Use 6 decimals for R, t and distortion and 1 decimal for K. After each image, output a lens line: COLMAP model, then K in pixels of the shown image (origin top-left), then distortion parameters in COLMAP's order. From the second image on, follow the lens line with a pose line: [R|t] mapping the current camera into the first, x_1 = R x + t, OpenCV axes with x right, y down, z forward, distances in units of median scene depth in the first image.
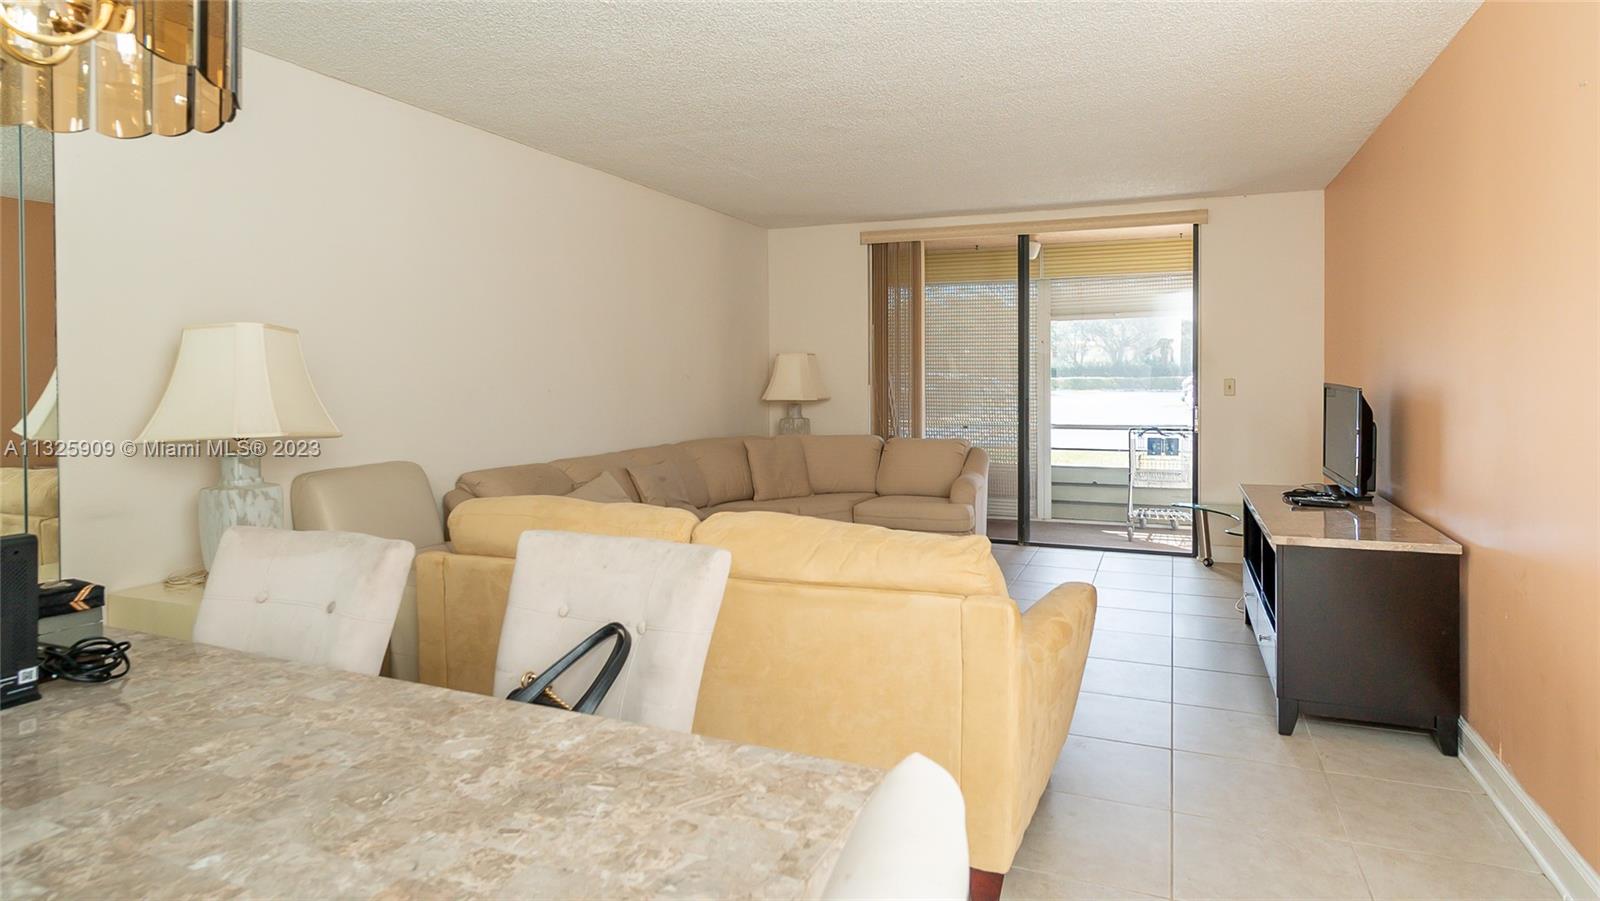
lens RADIAL K [[859.1, 0, 794.8], [0, 859.1, 452.2], [0, 0, 1]] dist [0.004436, 0.000546]
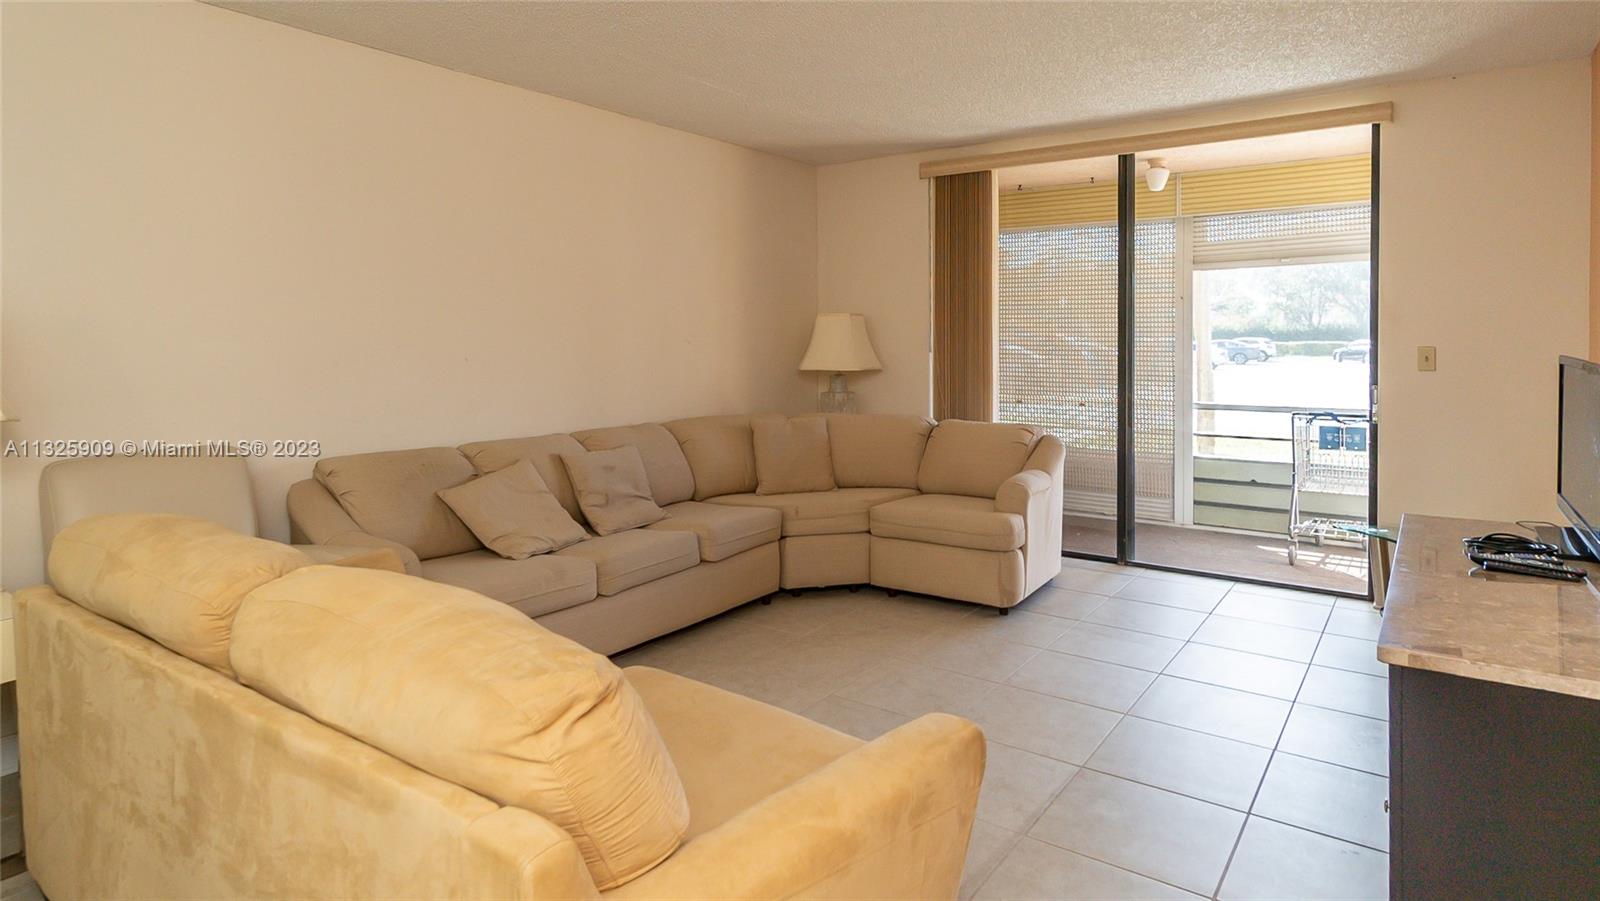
lens RADIAL K [[884.3, 0, 729.1], [0, 884.3, 406.2], [0, 0, 1]] dist [-0.001580, -0.000558]
pose [[0.966756, 0.016985, -0.255135, 0.117887], [-0.021096, 0.999688, -0.013387, -0.012965], [0.254828, 0.018324, 0.966813, 0.143921]]
